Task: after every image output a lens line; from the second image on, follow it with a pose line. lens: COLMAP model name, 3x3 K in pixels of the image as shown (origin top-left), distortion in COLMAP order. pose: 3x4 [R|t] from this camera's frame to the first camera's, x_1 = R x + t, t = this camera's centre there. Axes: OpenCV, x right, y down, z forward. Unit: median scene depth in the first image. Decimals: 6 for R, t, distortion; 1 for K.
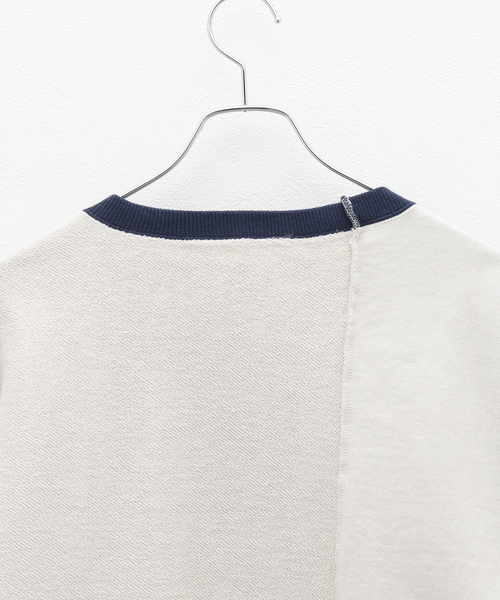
lens RADIAL K [[2572.3, 0, 250.2], [0, 2572.3, 302.3], [0, 0, 1]] dist [-0.041556, 0.000000]
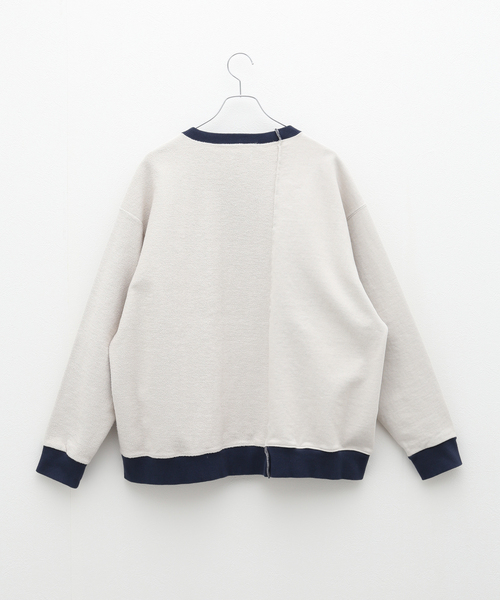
lens RADIAL K [[1264.0, 0, 245.9], [0, 1264.0, 301.1], [0, 0, 1]] dist [0.218720, 0.000000]
pose [[0.999817, 0.009033, 0.016874, -0.018179], [-0.010585, 0.995492, 0.094250, 0.015932], [-0.015947, -0.094412, 0.995406, -0.398455]]
